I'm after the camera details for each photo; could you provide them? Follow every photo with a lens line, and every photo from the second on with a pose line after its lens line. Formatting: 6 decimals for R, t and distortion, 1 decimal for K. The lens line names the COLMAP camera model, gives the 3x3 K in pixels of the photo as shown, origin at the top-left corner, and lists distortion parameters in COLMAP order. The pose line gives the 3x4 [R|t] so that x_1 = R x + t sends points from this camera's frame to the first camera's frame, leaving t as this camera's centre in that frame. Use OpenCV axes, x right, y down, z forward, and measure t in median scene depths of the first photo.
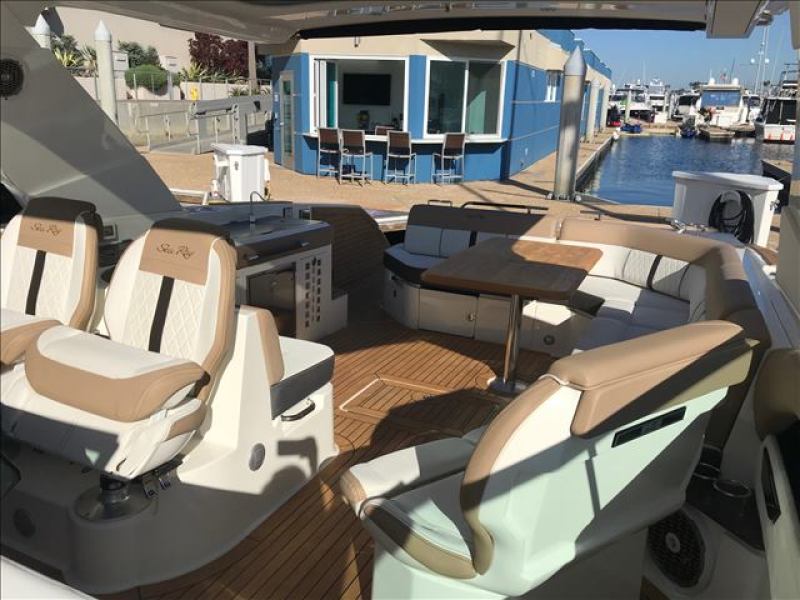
lens RADIAL K [[681.8, 0, 390.3], [0, 681.8, 298.5], [0, 0, 1]] dist [0.046529, -0.012409]
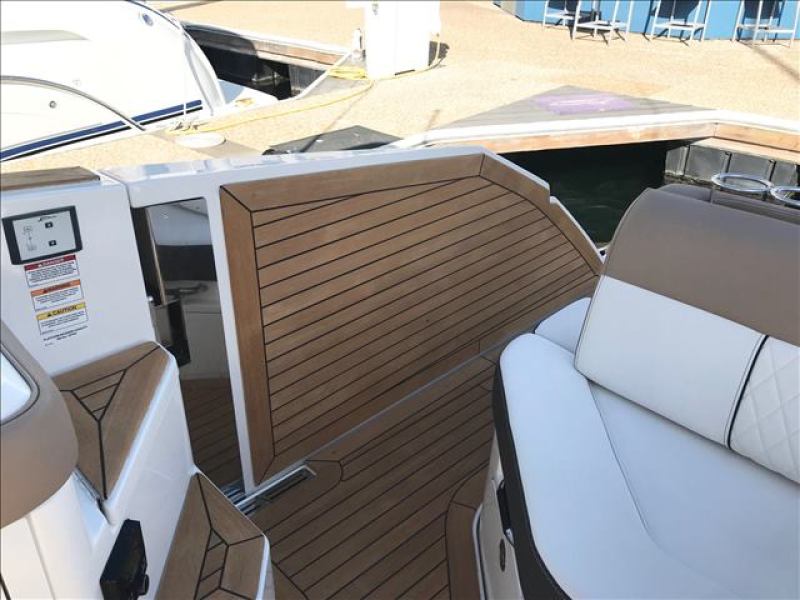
lens RADIAL K [[663.7, 0, 398.2], [0, 663.7, 299.2], [0, 0, 1]] dist [0.031884, -0.009765]
pose [[0.932565, 0.153041, -0.326957, 0.013505], [-0.078513, 0.969996, 0.230095, -0.059529], [0.352361, -0.188908, 0.916600, 0.305150]]
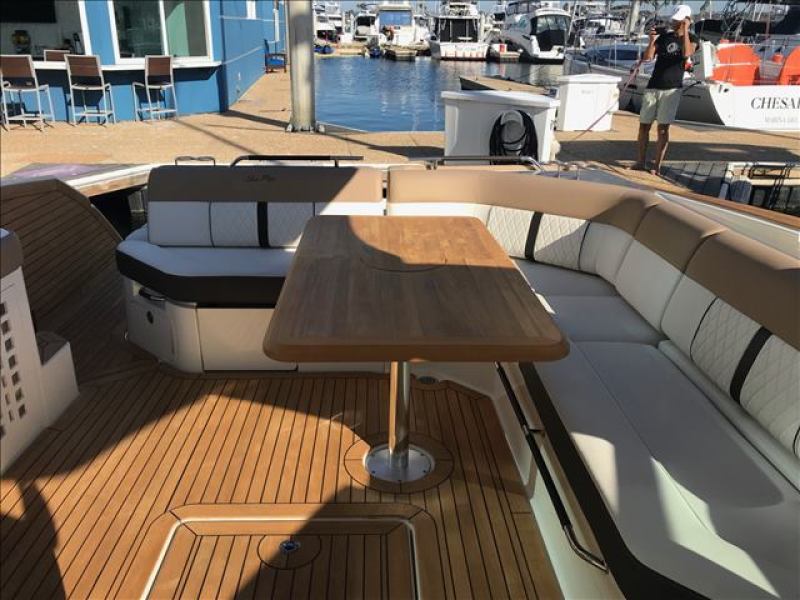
lens RADIAL K [[663.7, 0, 398.2], [0, 663.7, 299.2], [0, 0, 1]] dist [0.031884, -0.009765]
pose [[0.901288, -0.179413, 0.394325, -0.010880], [0.134515, 0.981122, 0.138944, -0.030130], [-0.411809, -0.072186, 0.908407, 0.139428]]
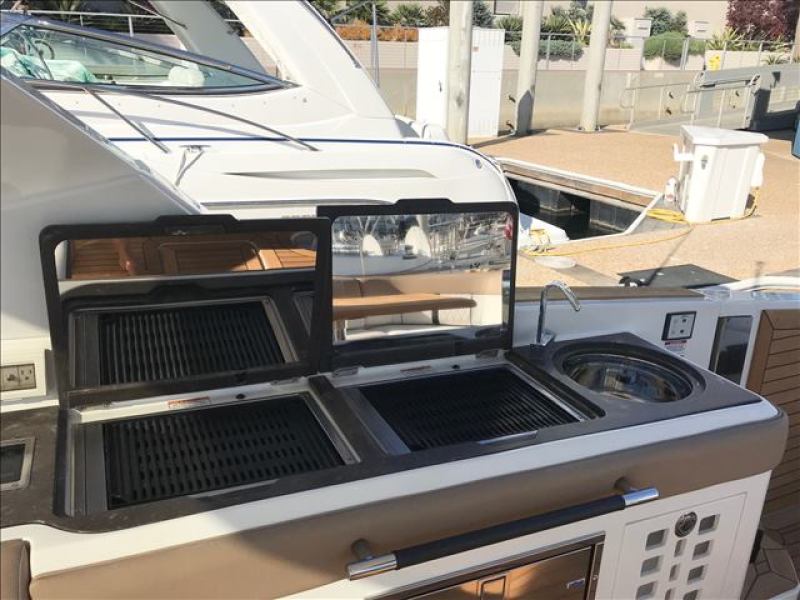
lens RADIAL K [[681.8, 0, 390.3], [0, 681.8, 298.5], [0, 0, 1]] dist [0.046529, -0.012409]
pose [[0.758451, 0.209802, -0.617038, -0.013278], [-0.189818, 0.976834, 0.098817, -0.053238], [0.623475, 0.042177, 0.780705, 0.217968]]
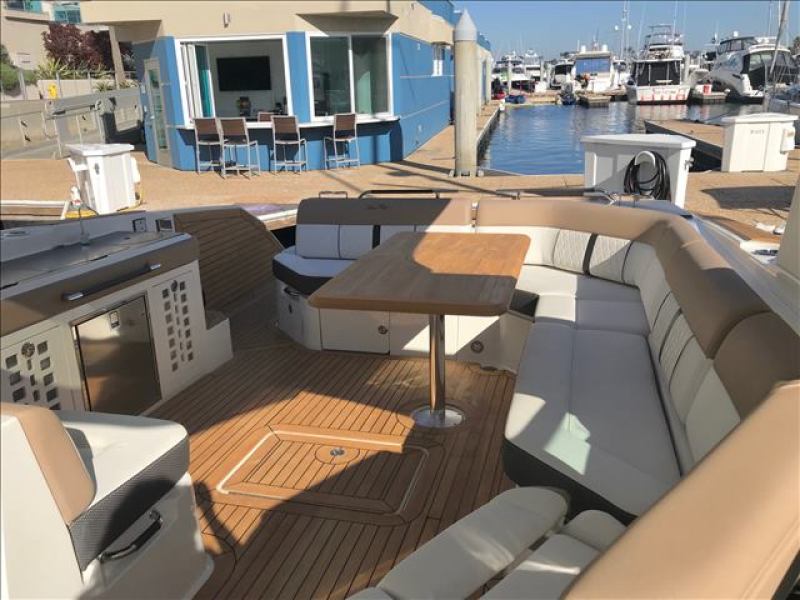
lens RADIAL K [[673.5, 0, 396.3], [0, 673.5, 300.6], [0, 0, 1]] dist [0.030499, 0.006614]
pose [[0.984156, -0.111647, 0.137739, 0.008522], [0.107731, 0.993543, 0.035591, -0.012665], [-0.140824, -0.020189, 0.989829, 0.067788]]
